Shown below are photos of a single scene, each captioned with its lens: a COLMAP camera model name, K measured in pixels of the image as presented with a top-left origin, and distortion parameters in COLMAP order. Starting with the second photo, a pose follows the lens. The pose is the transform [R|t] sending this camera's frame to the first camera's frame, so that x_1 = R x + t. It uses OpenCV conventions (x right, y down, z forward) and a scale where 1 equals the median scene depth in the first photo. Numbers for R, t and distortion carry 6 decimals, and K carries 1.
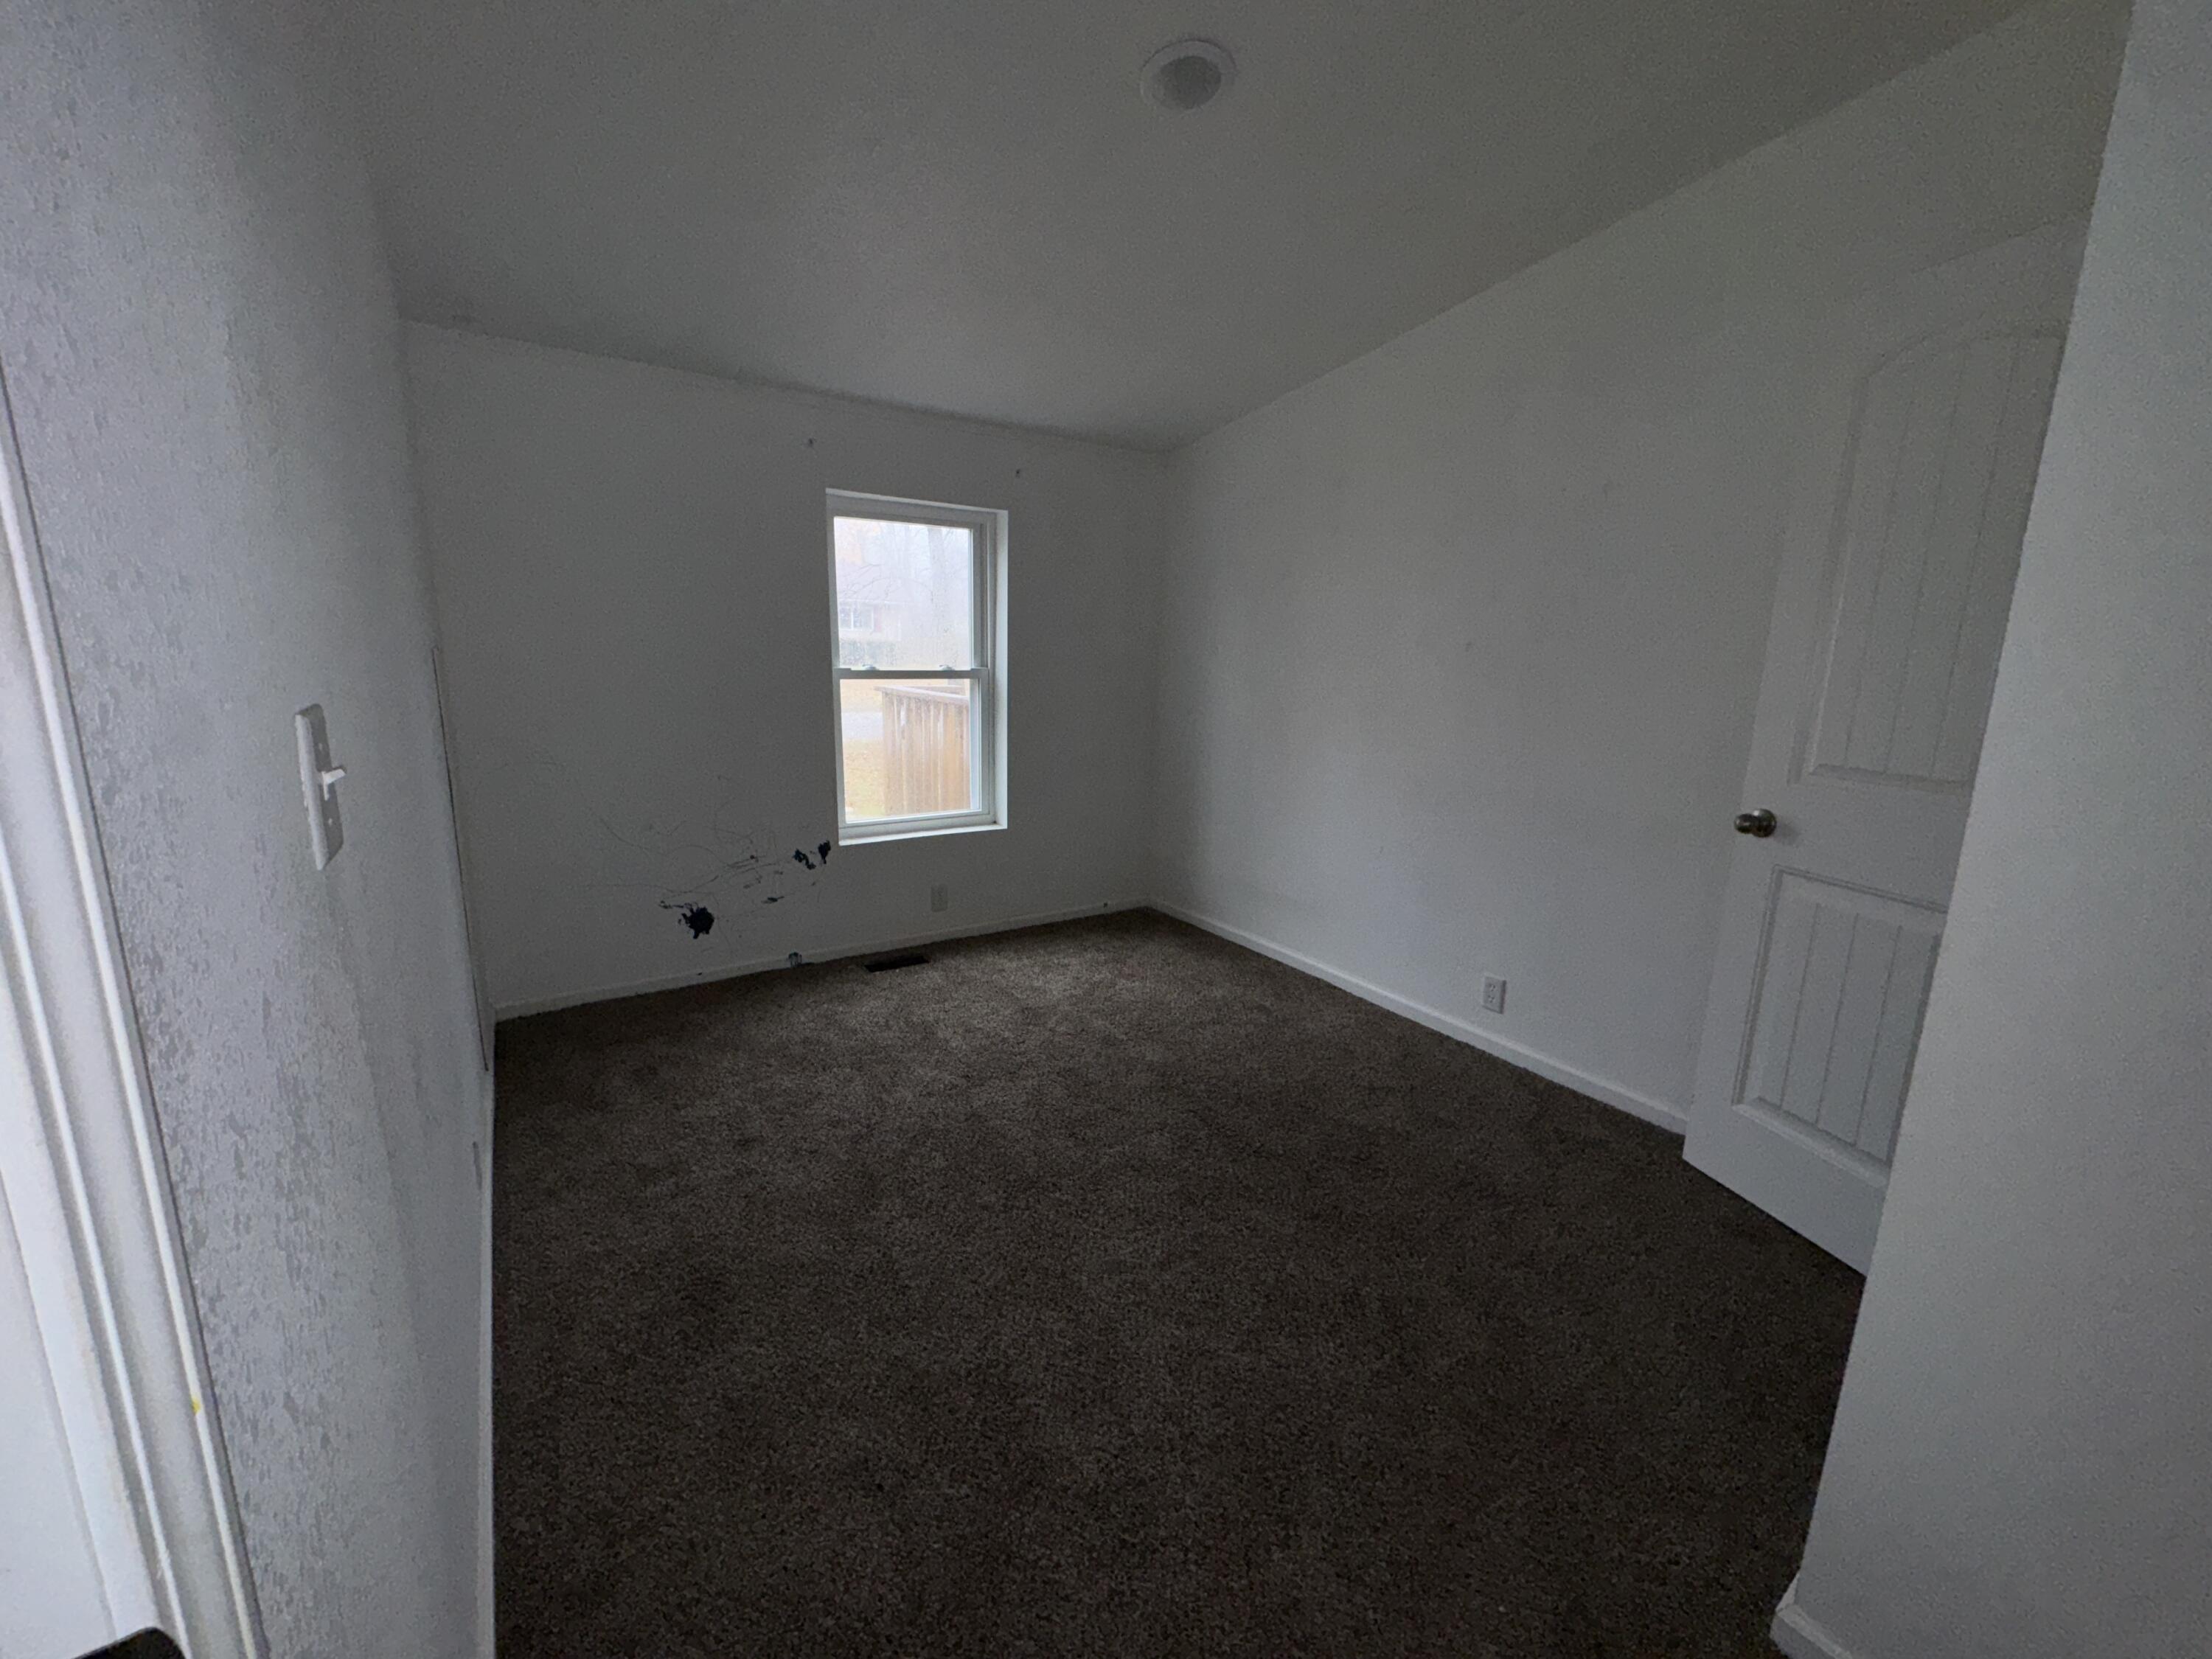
lens RADIAL K [[926.9, 0, 1106.0], [0, 926.9, 829.5], [0, 0, 1]] dist [-0.000195, -0.000043]
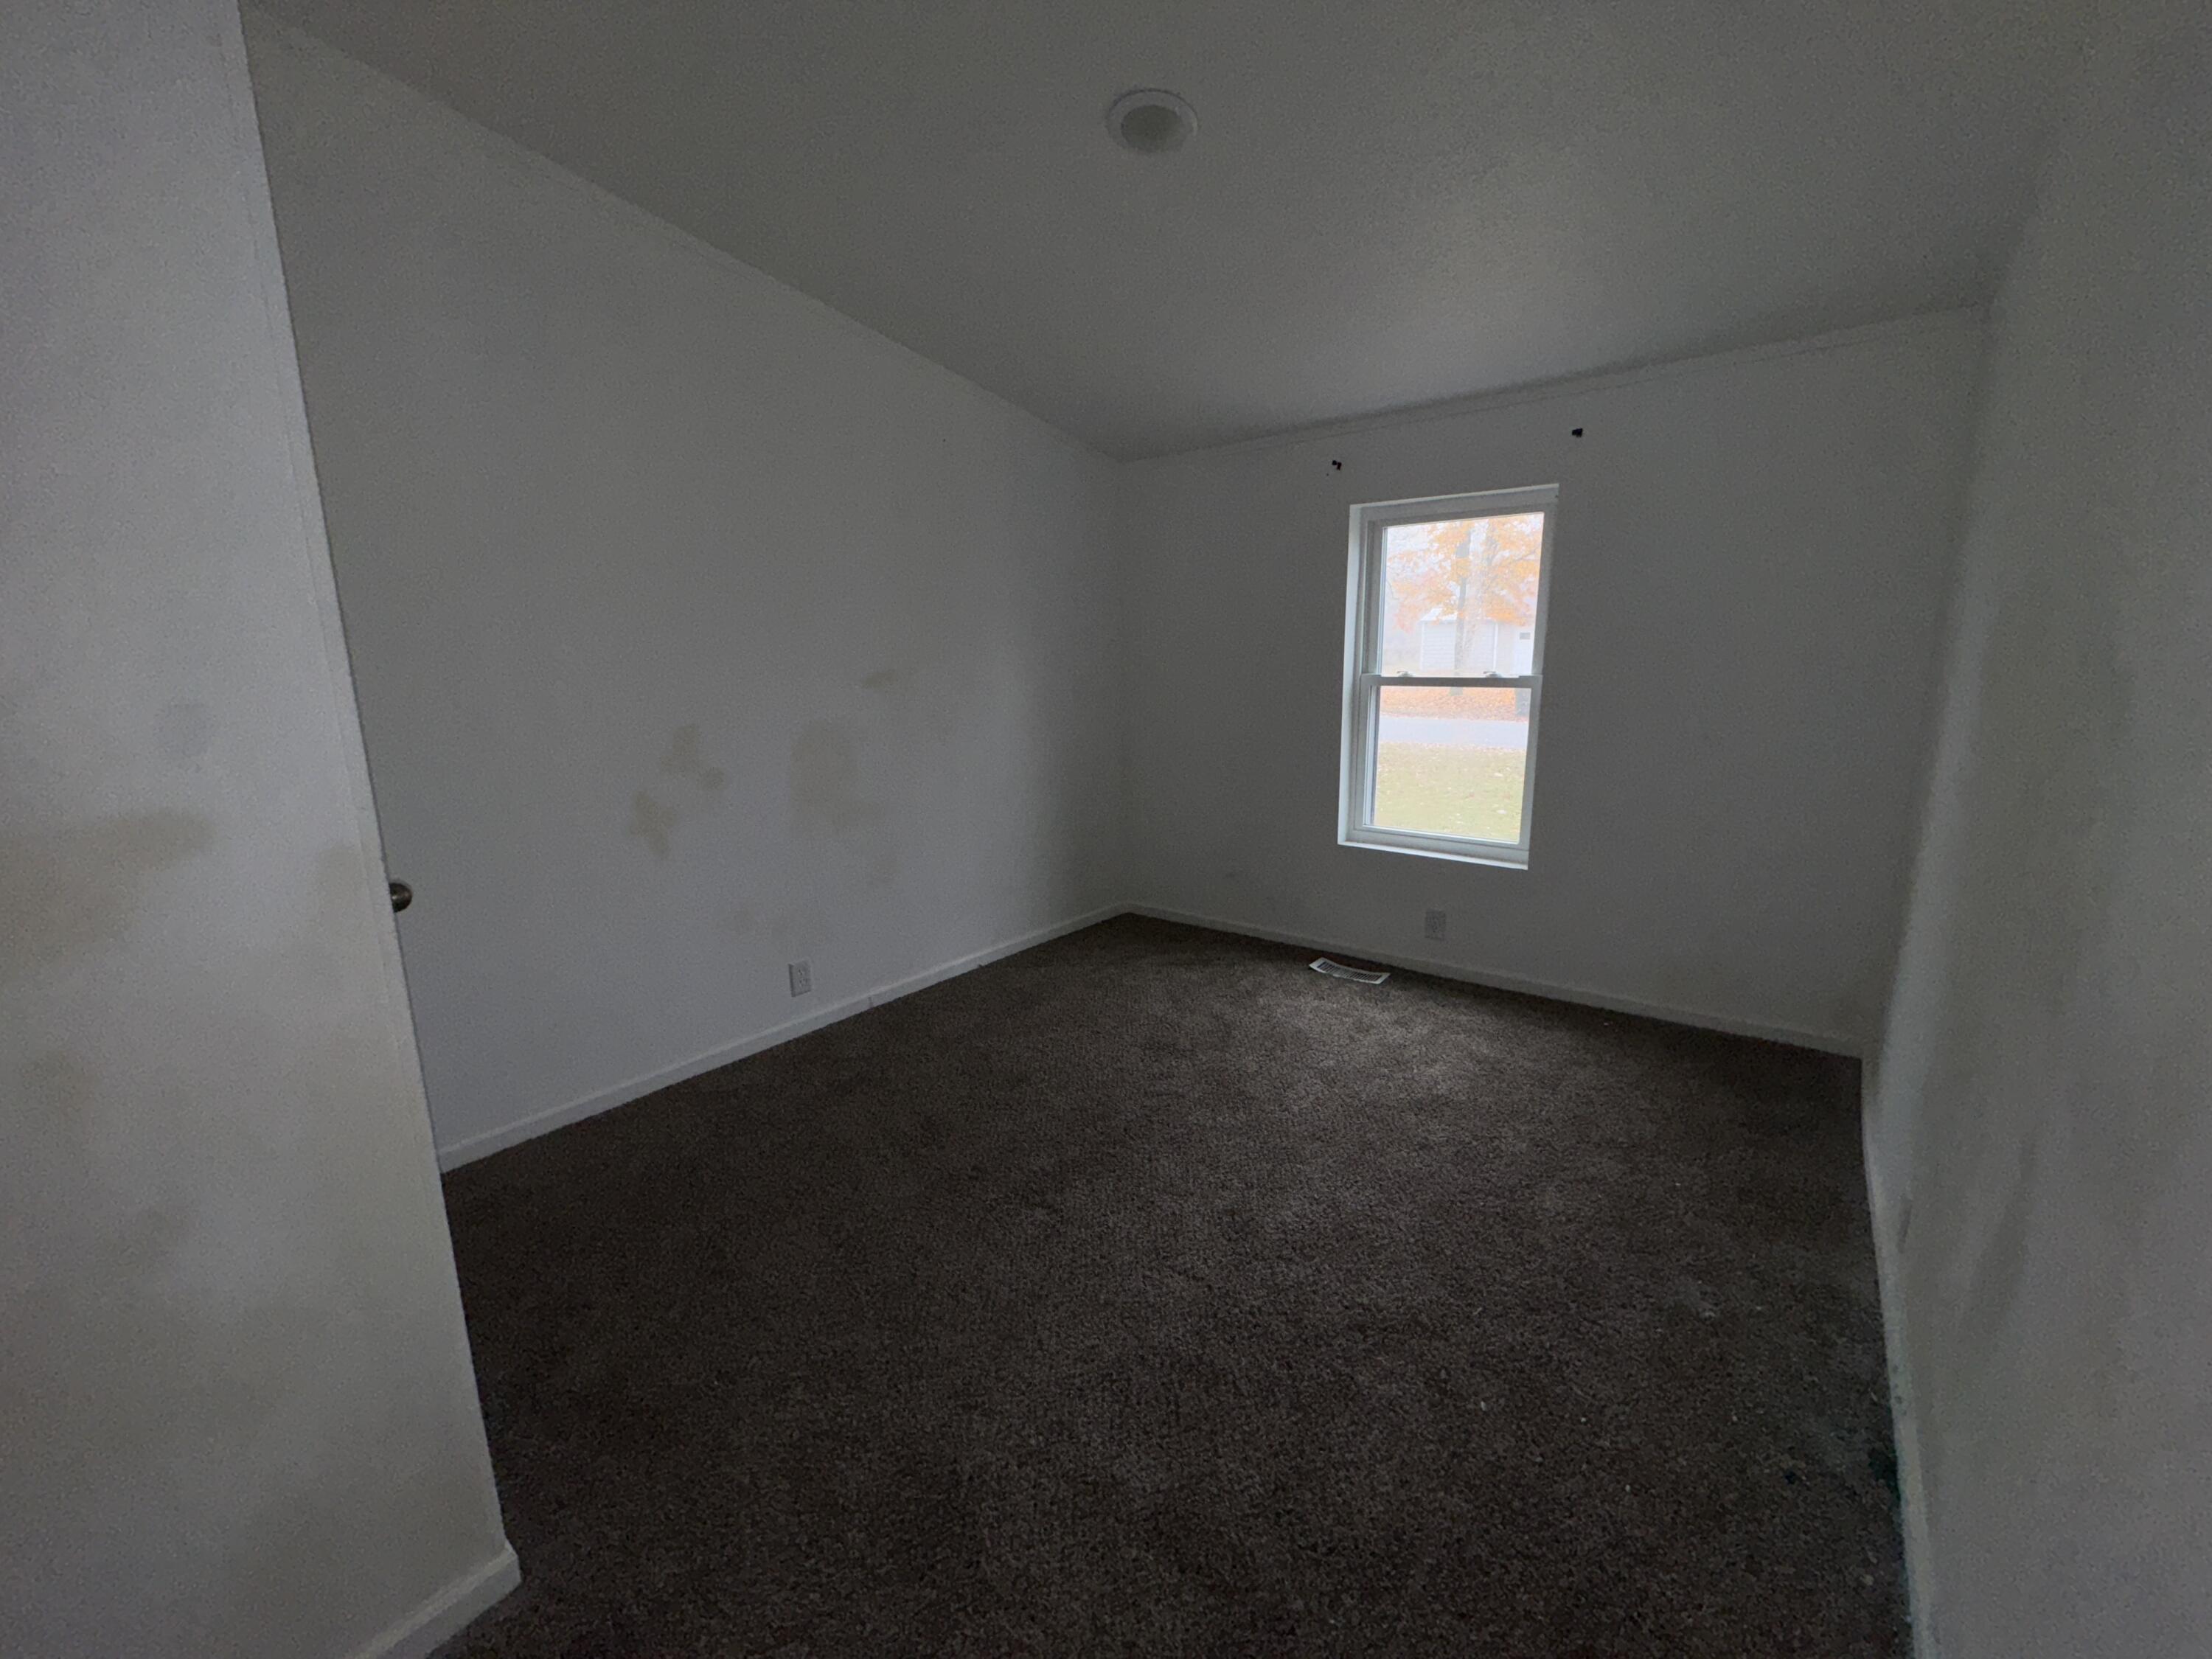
lens RADIAL K [[926.9, 0, 1106.0], [0, 926.9, 829.5], [0, 0, 1]] dist [-0.000195, -0.000043]
pose [[0.316318, 0.166615, -0.933907, 0.561833], [-0.174246, 0.977911, 0.115448, -0.069182], [0.932513, 0.126212, 0.338363, 0.379087]]
